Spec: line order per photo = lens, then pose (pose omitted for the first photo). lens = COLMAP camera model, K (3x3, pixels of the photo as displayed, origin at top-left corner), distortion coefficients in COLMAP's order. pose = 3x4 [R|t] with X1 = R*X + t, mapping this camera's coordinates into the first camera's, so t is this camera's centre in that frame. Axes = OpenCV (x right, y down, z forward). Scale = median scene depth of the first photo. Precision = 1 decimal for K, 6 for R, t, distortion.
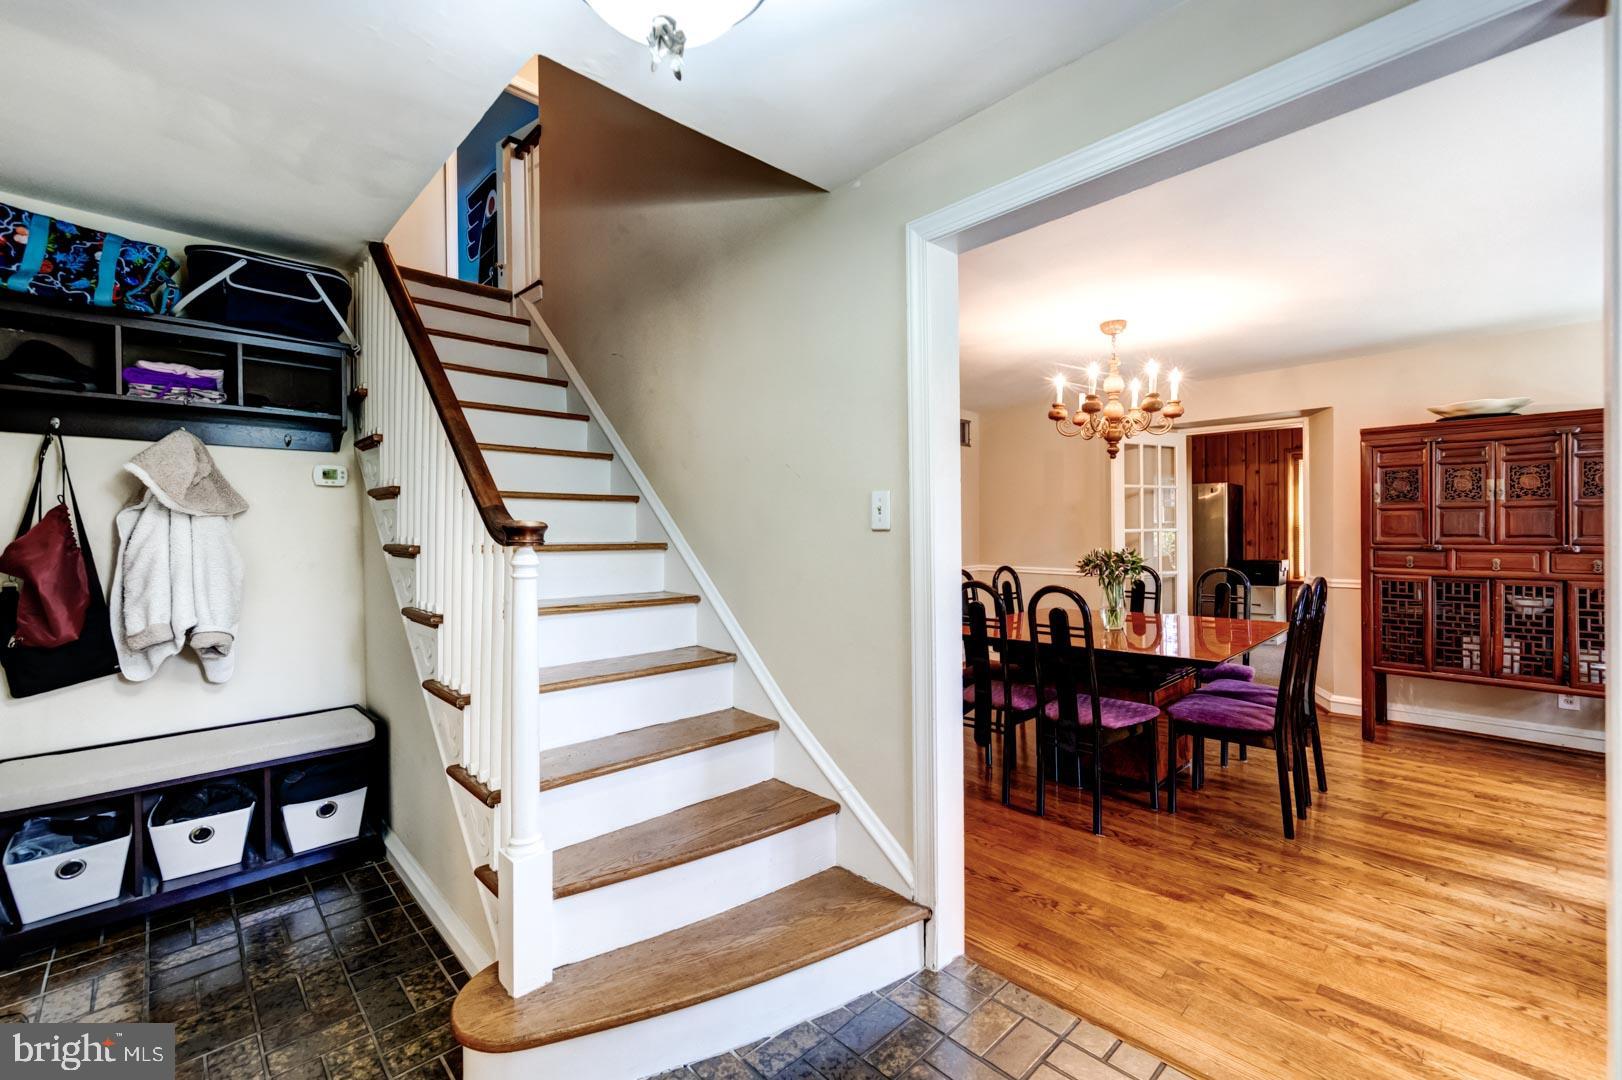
lens RADIAL K [[671.0, 0, 820.8], [0, 671.0, 534.2], [0, 0, 1]] dist [0.002481, -0.000018]
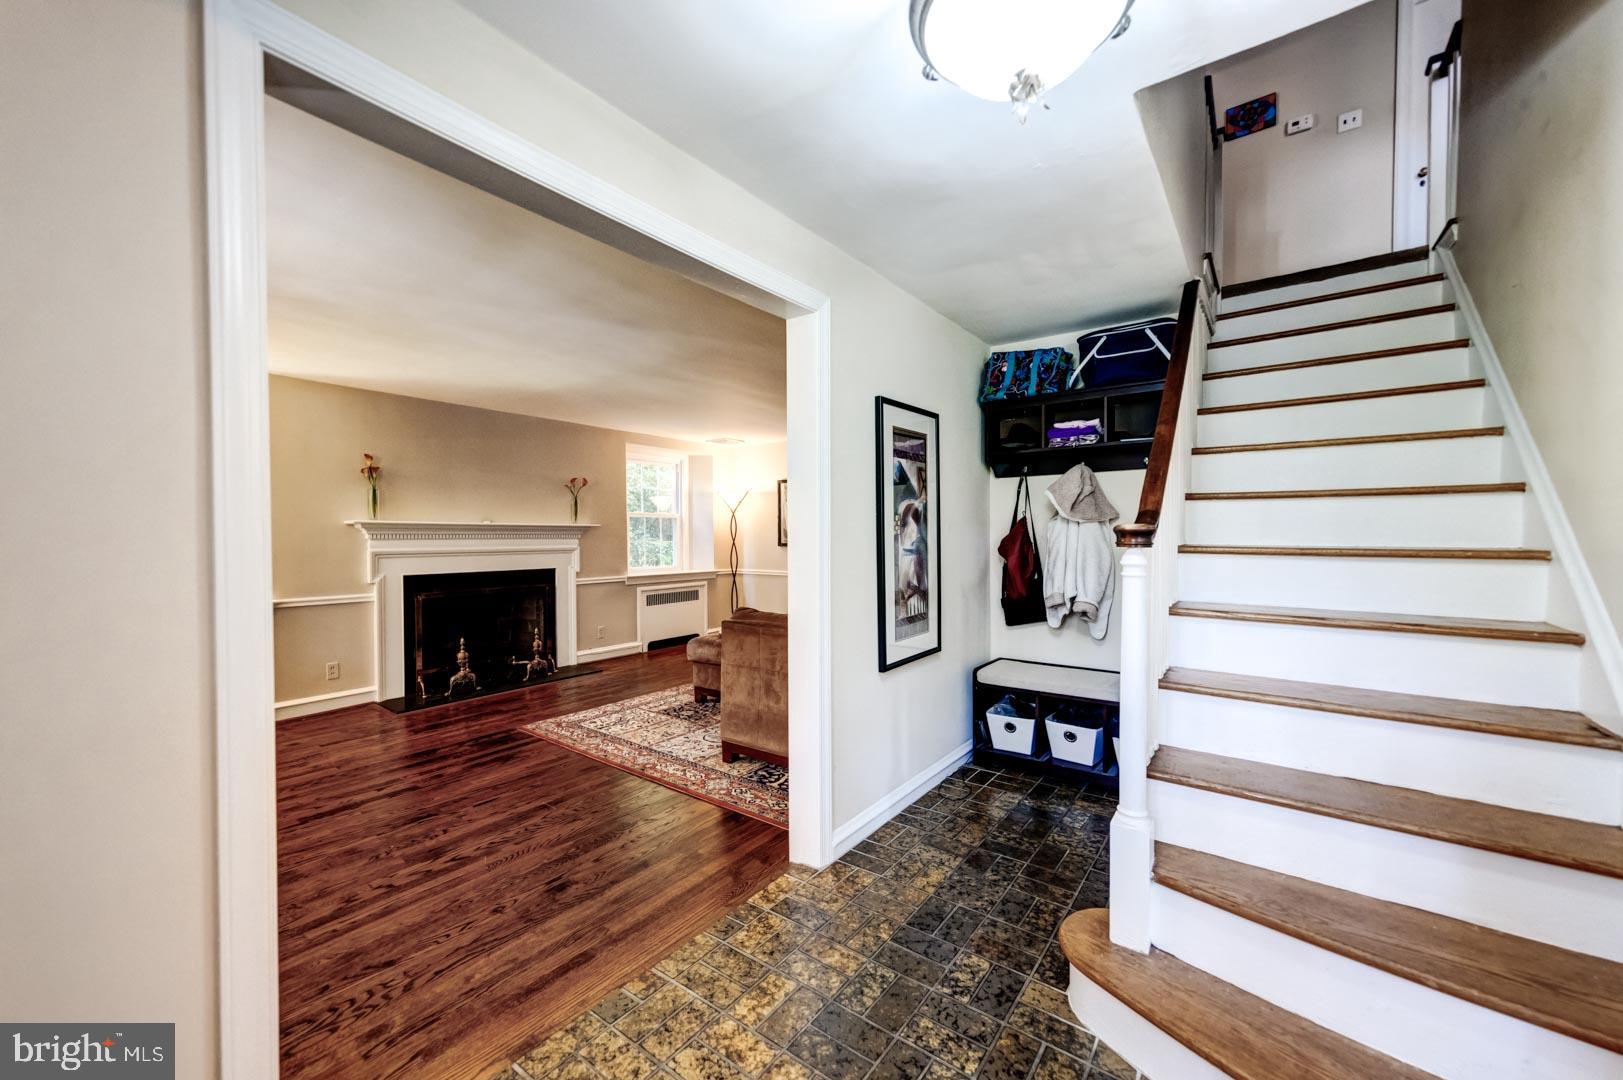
lens RADIAL K [[624.2, 0, 822.0], [0, 624.2, 545.1], [0, 0, 1]] dist [0.002409, -0.000788]
pose [[0.159316, 0.021224, -0.986999, 0.353102], [-0.003185, 0.999775, 0.020985, -0.004138], [0.987222, -0.000200, 0.159348, 0.239295]]
